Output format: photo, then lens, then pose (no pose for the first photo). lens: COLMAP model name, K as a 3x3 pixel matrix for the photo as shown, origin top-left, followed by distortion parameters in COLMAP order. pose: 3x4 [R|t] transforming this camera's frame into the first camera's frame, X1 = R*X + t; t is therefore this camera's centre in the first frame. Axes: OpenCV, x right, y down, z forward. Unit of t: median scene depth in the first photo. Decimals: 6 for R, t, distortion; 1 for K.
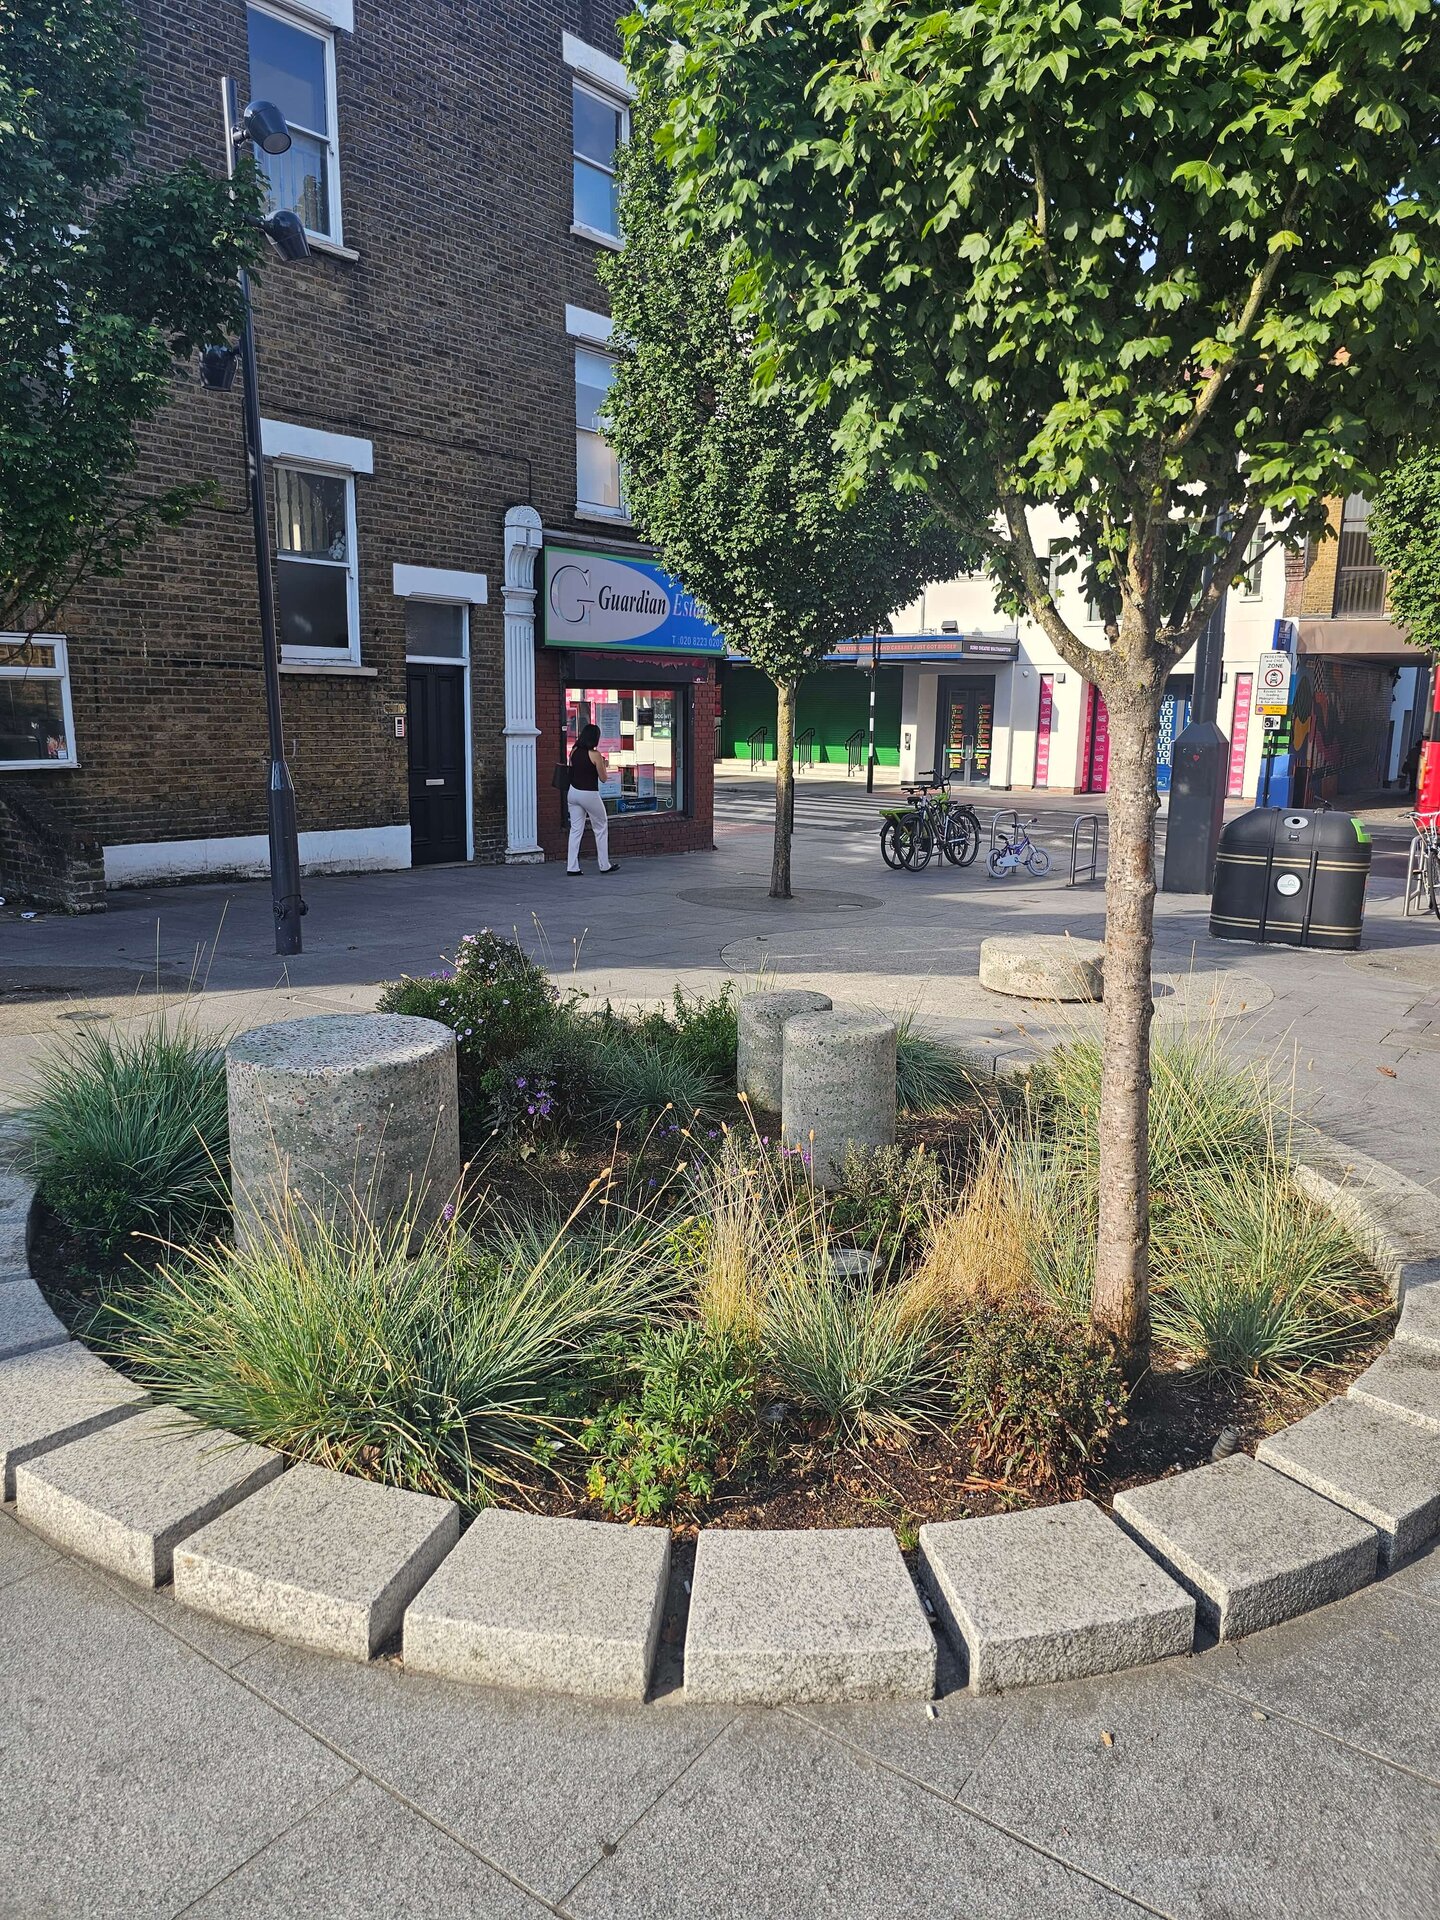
lens RADIAL K [[1322.4, 0, 720.0], [0, 1322.4, 960.0], [0, 0, 1]] dist [0.062113, -0.052079]
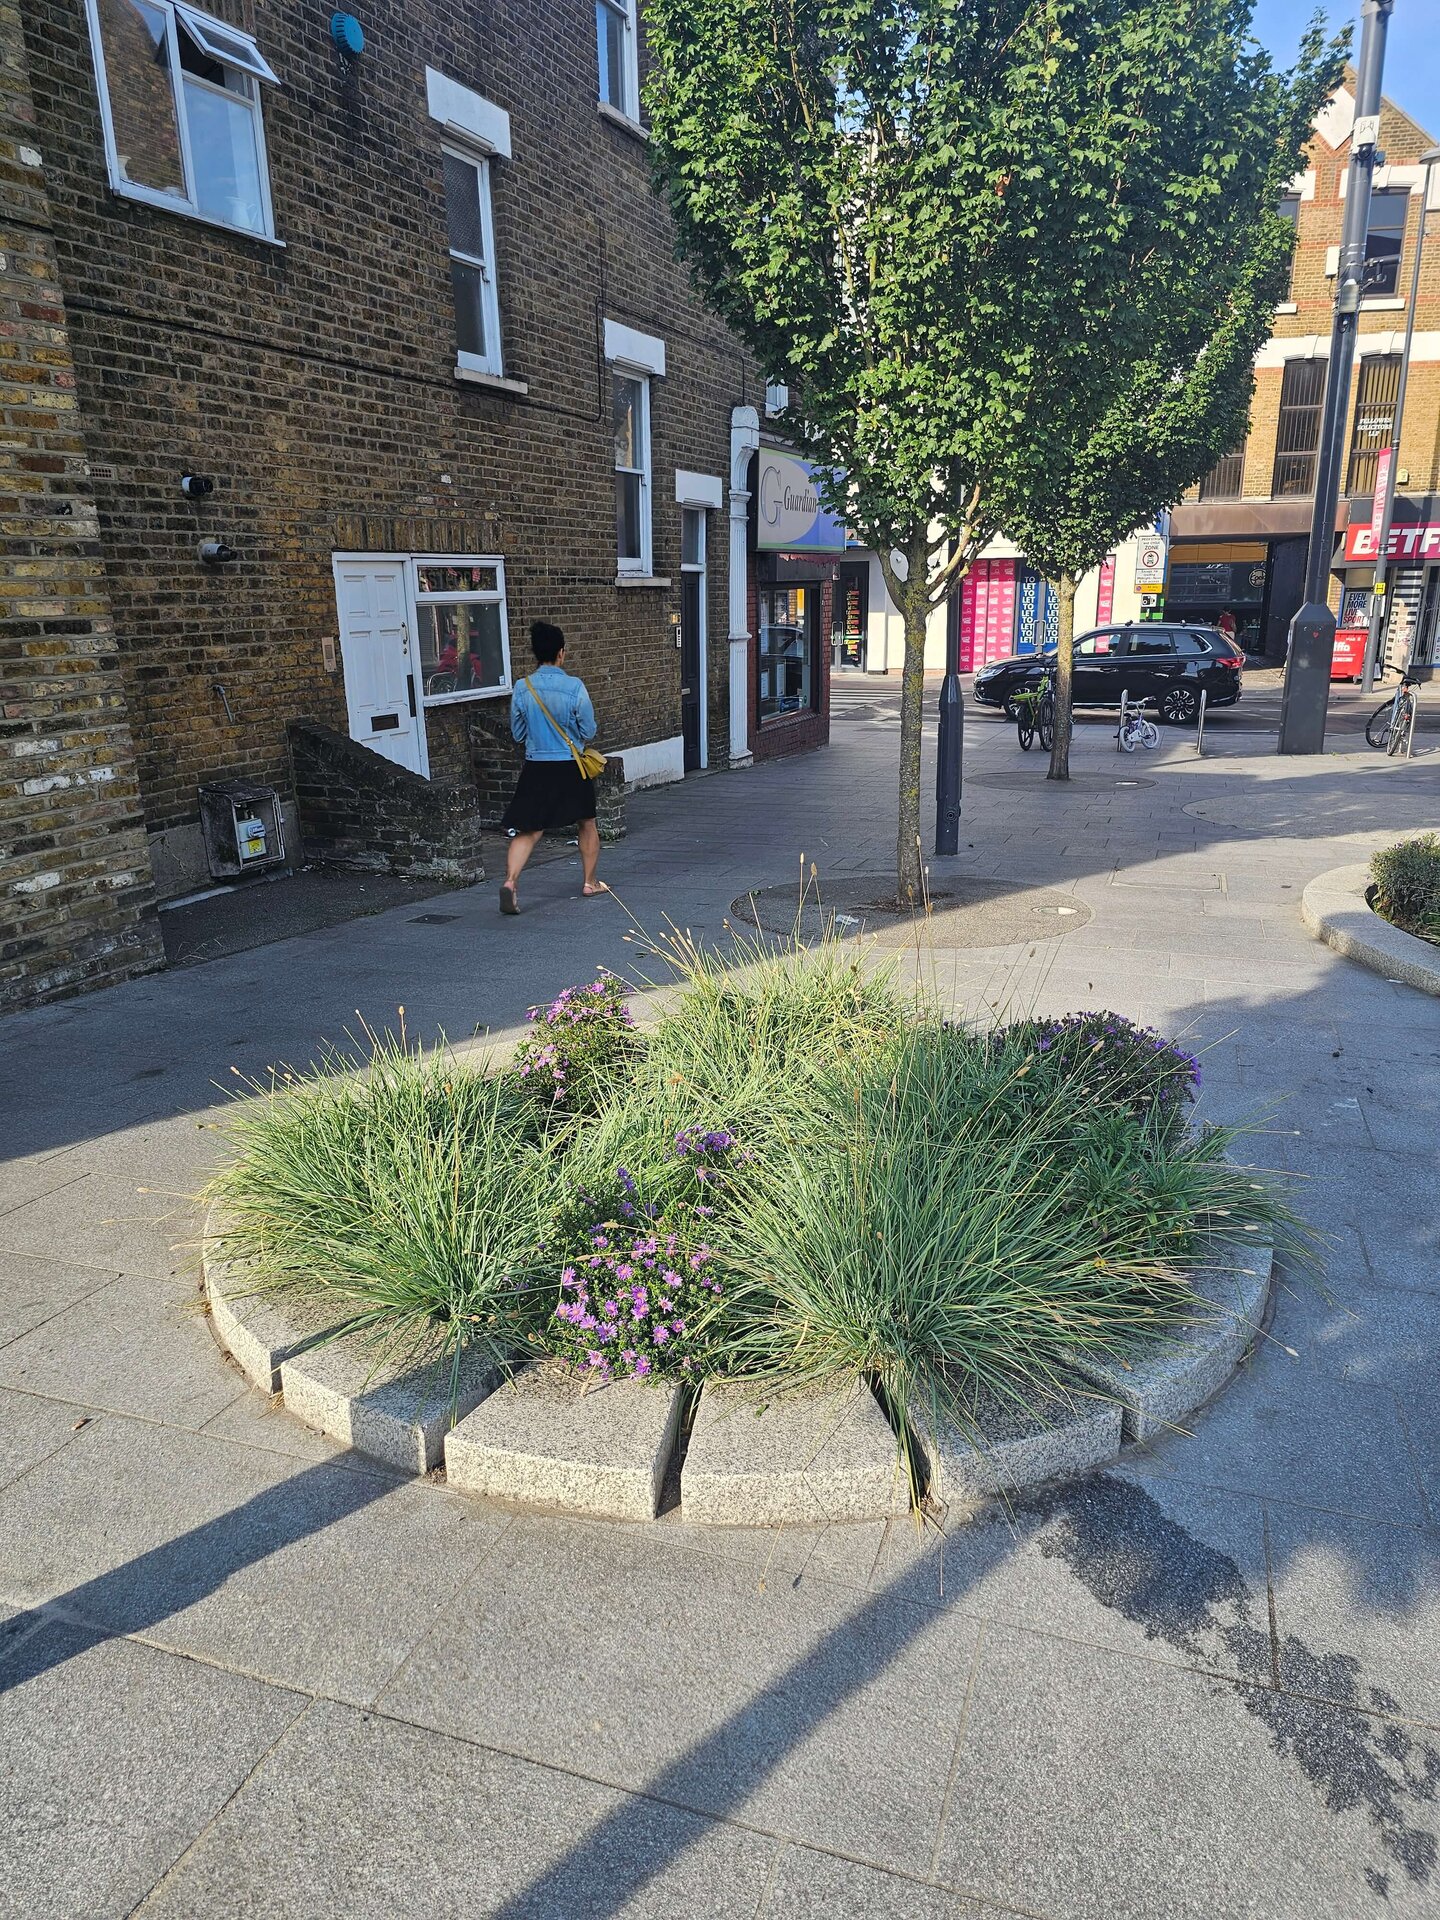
lens RADIAL K [[1322.4, 0, 720.0], [0, 1322.4, 960.0], [0, 0, 1]] dist [0.062113, -0.052079]
pose [[0.967174, -0.095378, 0.235537, -0.442271], [0.076059, 0.993051, 0.089804, -0.019812], [-0.242465, -0.068942, 0.967707, 0.007884]]
